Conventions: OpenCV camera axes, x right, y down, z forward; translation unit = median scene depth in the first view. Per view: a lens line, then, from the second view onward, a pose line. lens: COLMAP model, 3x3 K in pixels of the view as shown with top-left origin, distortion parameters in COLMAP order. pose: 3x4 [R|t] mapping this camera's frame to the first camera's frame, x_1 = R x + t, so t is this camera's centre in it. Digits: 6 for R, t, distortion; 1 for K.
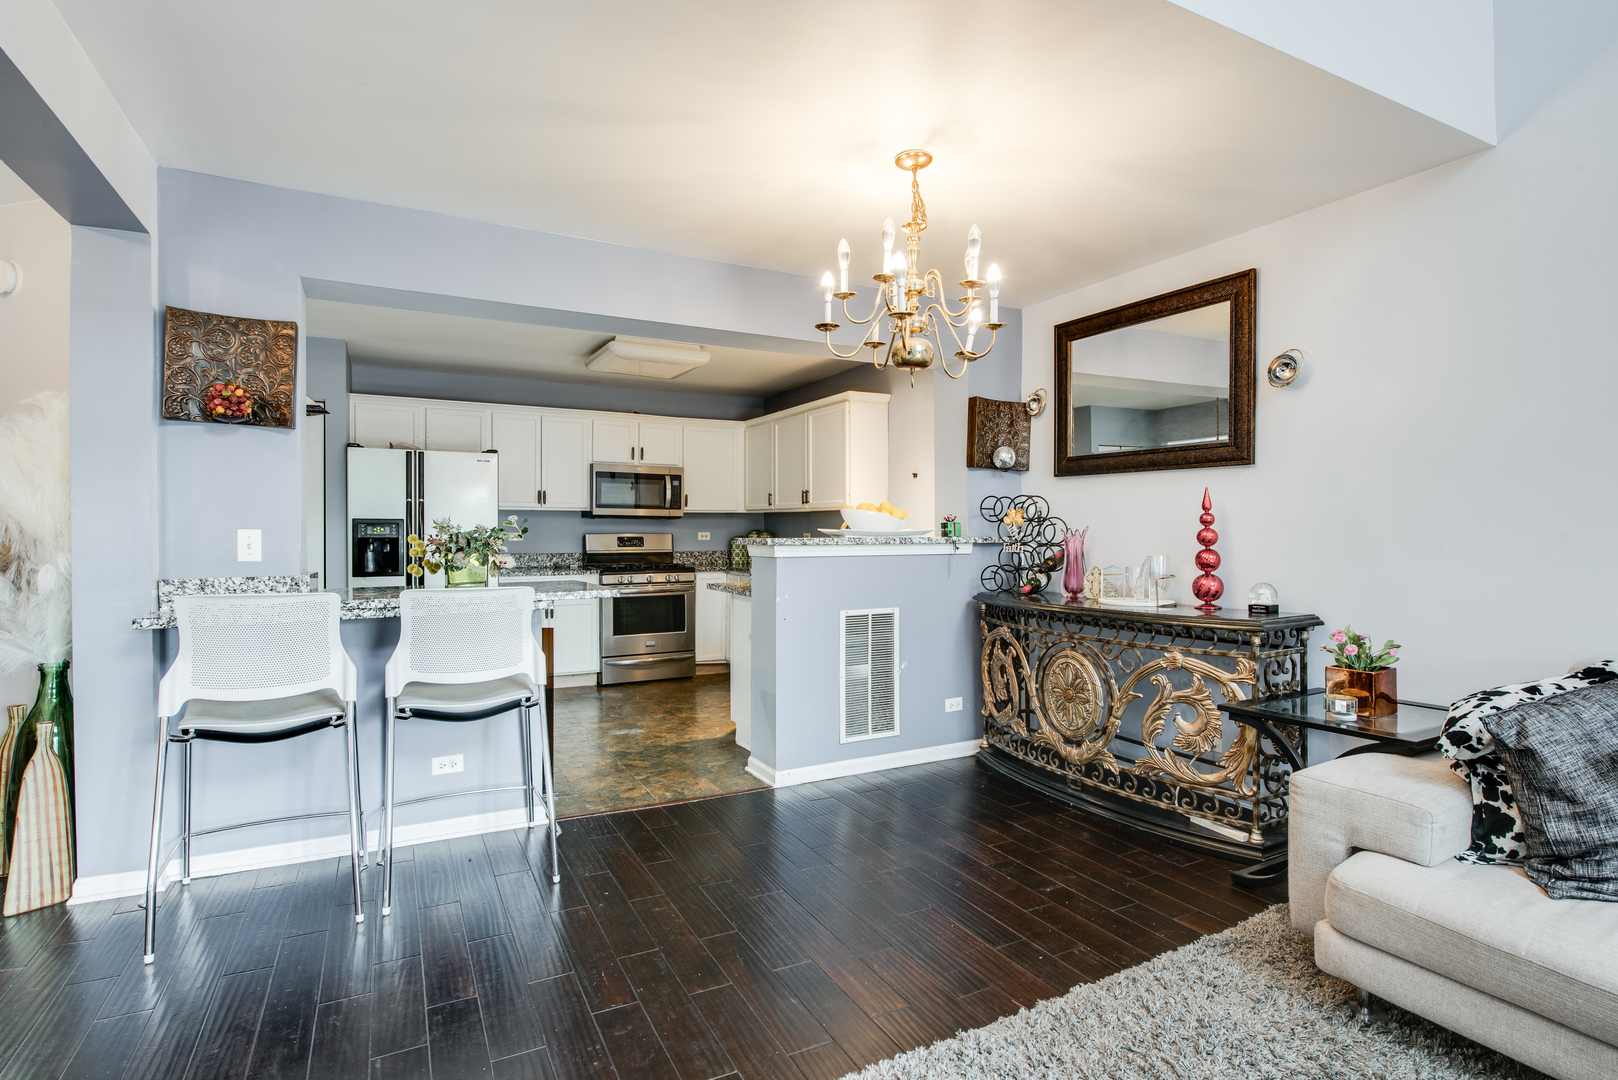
lens RADIAL K [[813.8, 0, 814.0], [0, 813.8, 536.0], [0, 0, 1]] dist [-0.003863, 0.000332]
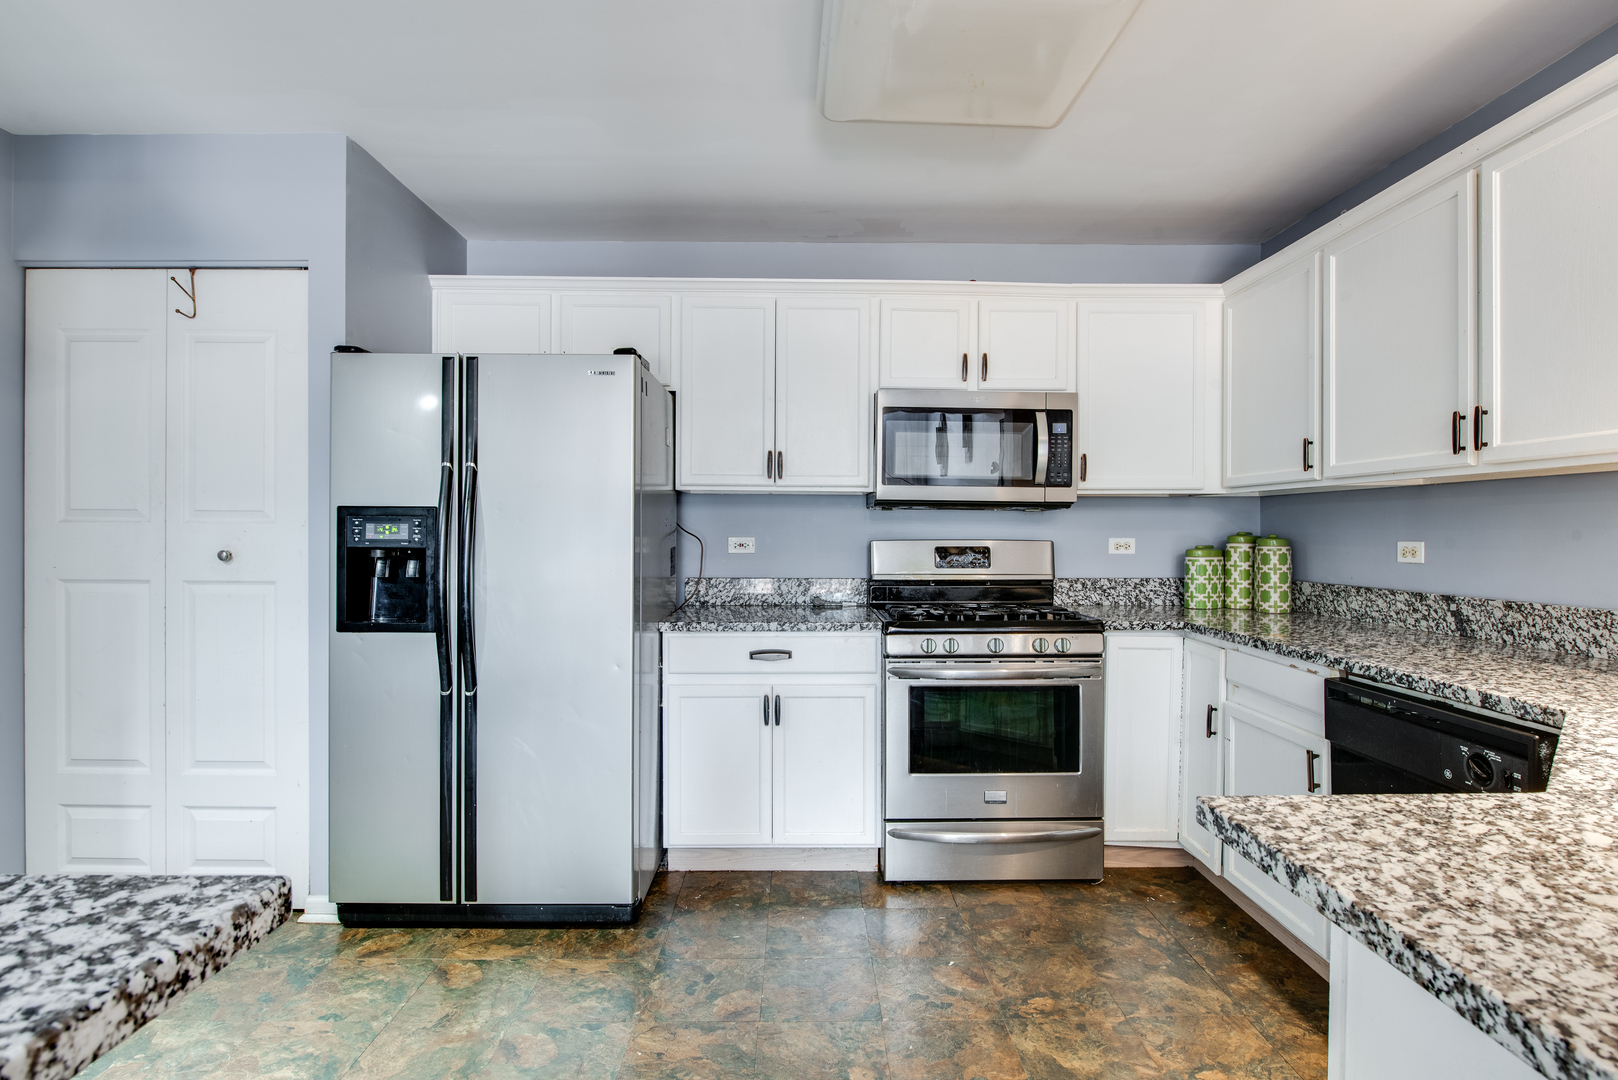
lens RADIAL K [[813.8, 0, 817.9], [0, 813.8, 534.2], [0, 0, 1]] dist [-0.003863, 0.000332]
pose [[0.892185, 0.003723, -0.451654, -0.088853], [-0.006240, 0.999972, -0.004083, -0.004005], [0.451627, 0.006461, 0.892184, 0.558179]]
